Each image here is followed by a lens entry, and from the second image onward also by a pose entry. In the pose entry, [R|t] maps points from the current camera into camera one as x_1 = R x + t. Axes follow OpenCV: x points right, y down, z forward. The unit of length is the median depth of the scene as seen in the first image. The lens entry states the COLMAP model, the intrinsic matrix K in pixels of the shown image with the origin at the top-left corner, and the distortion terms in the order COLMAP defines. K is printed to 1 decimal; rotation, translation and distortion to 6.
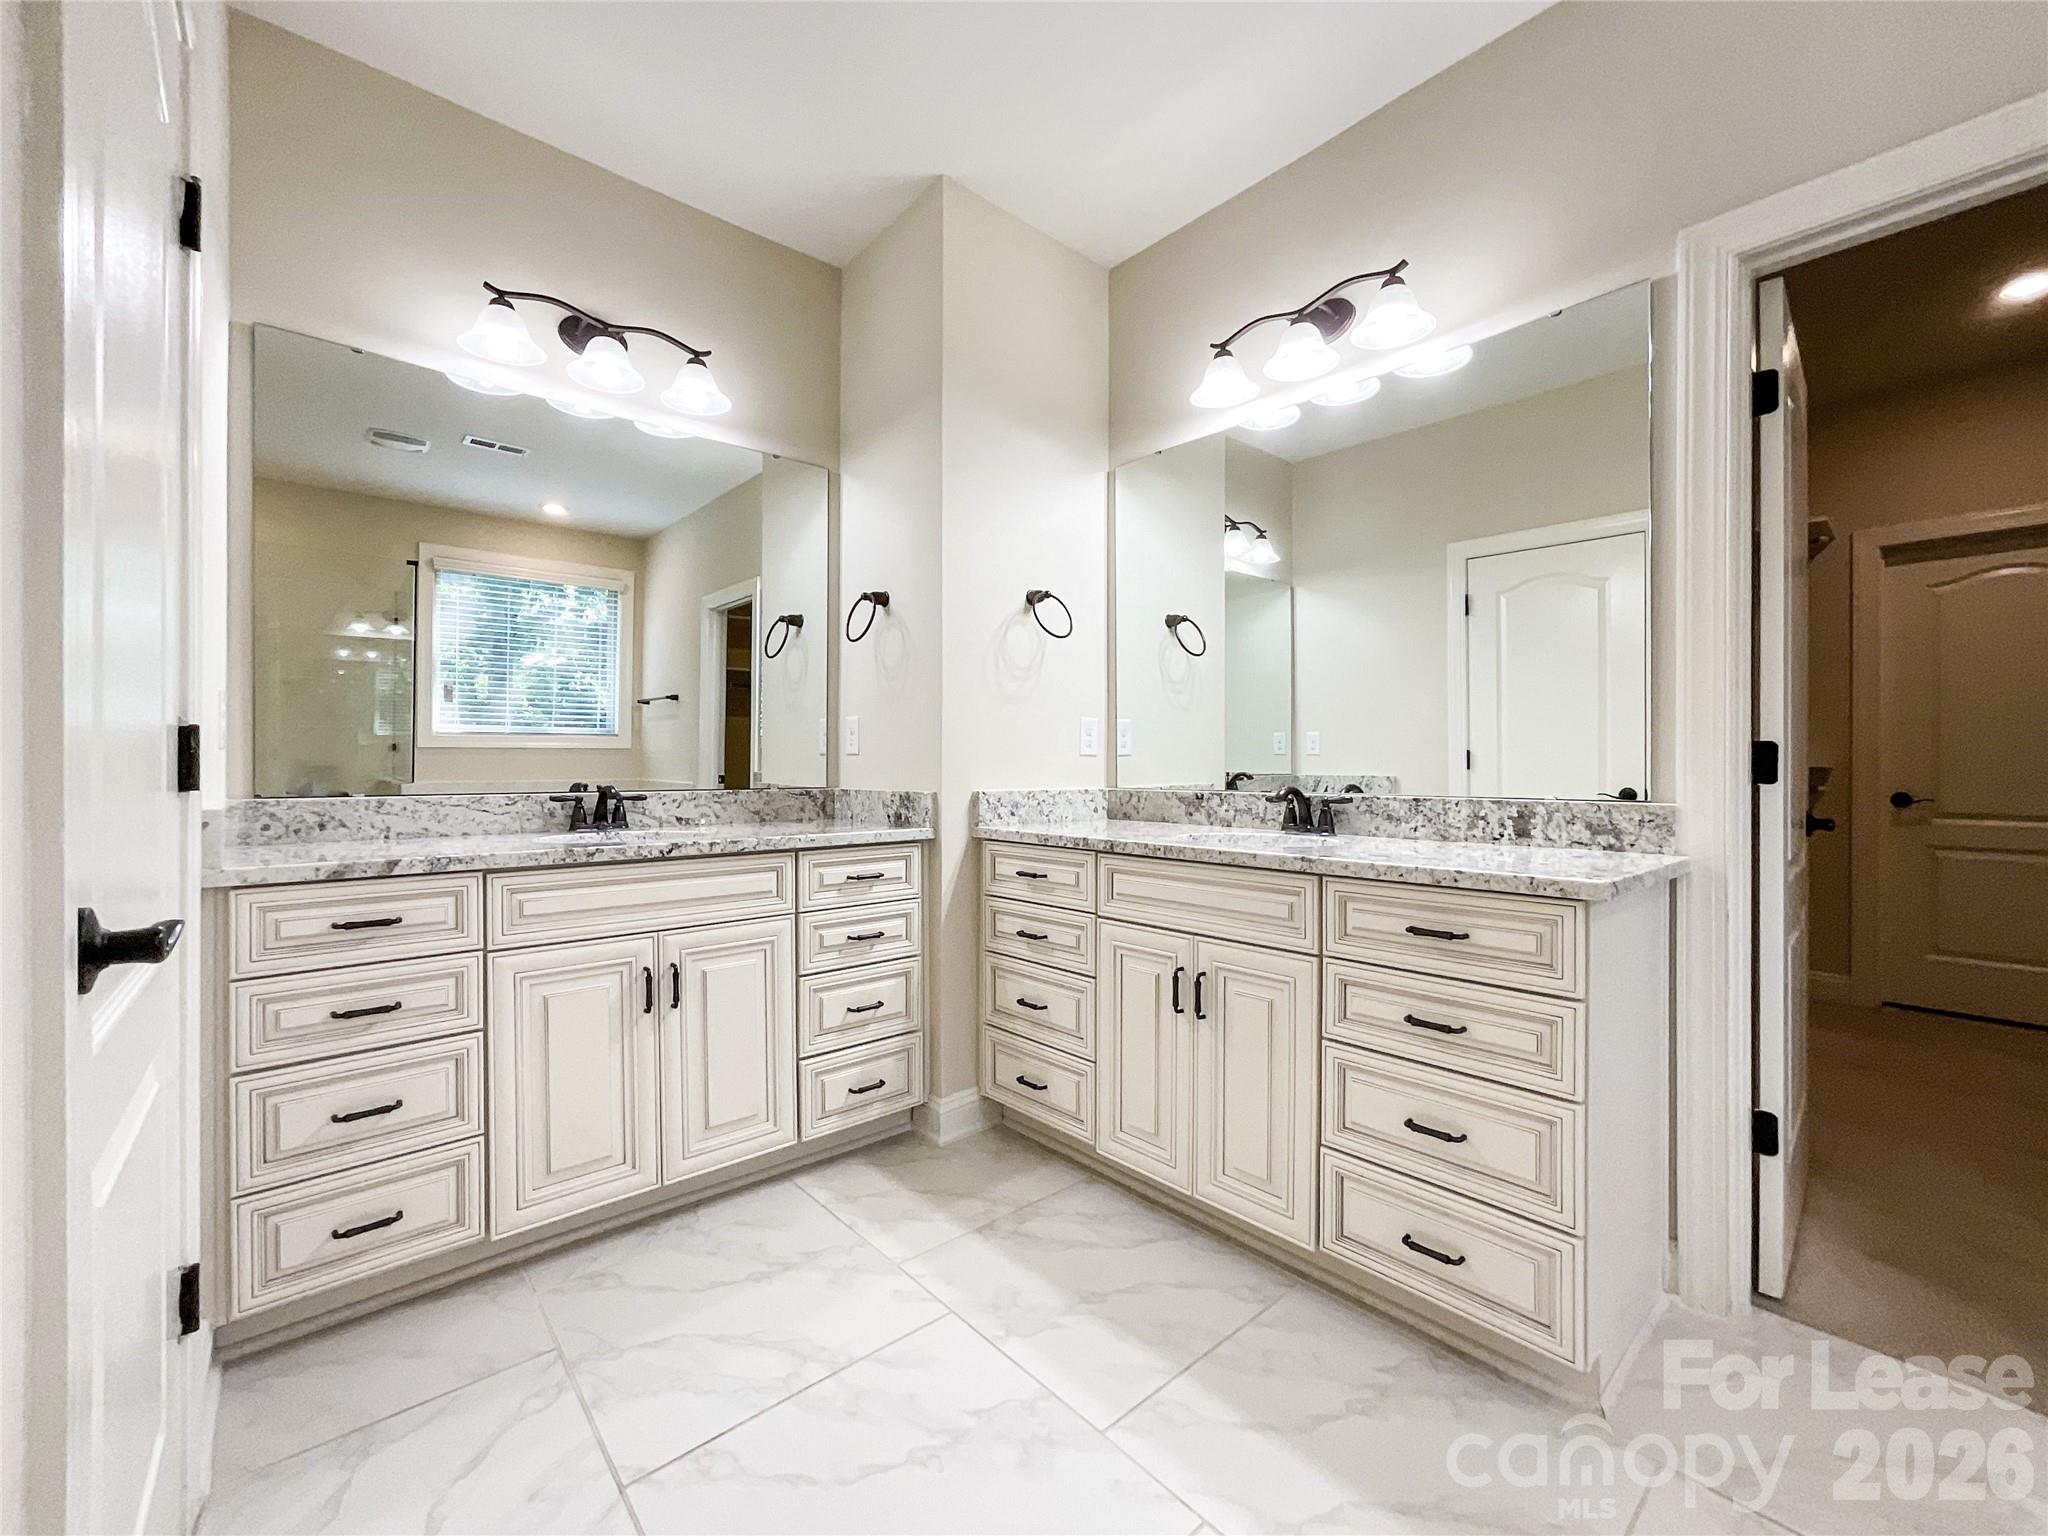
lens RADIAL K [[851.5, 0, 1016.5], [0, 851.5, 765.5], [0, 0, 1]] dist [-0.019019, 0.005730]
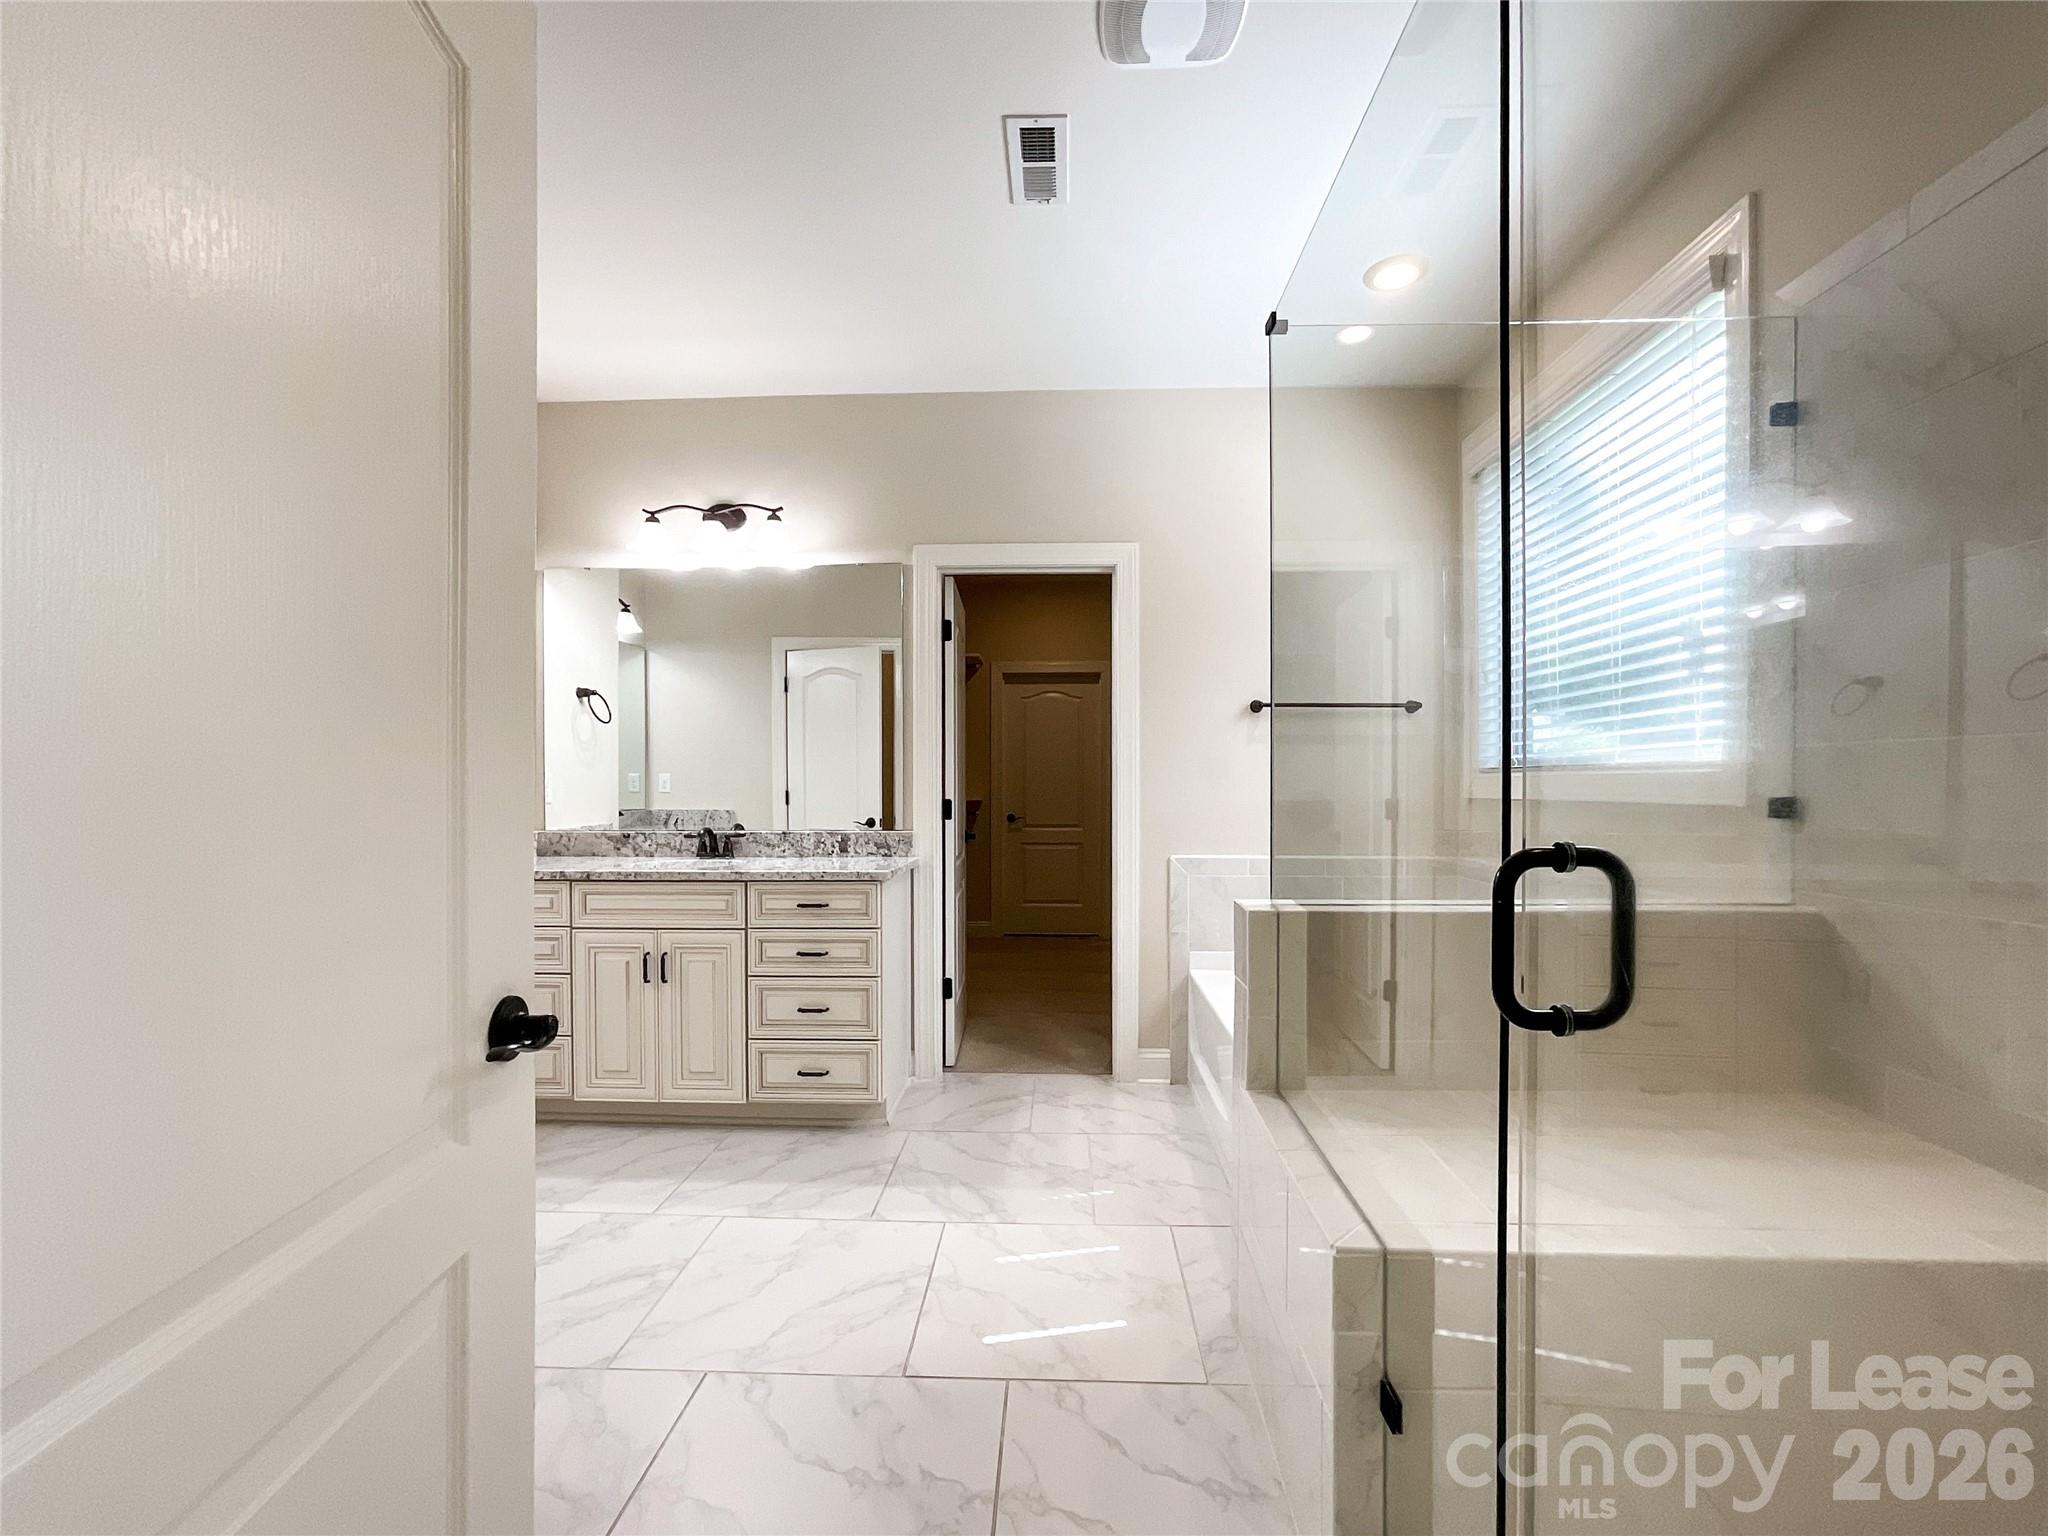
lens RADIAL K [[851.5, 0, 1038.1], [0, 851.5, 785.5], [0, 0, 1]] dist [-0.019019, 0.005730]
pose [[0.680737, -0.001129, 0.732527, -0.446515], [0.002523, 0.999996, -0.000804, -0.055150], [-0.732524, 0.002395, 0.680737, -0.536755]]
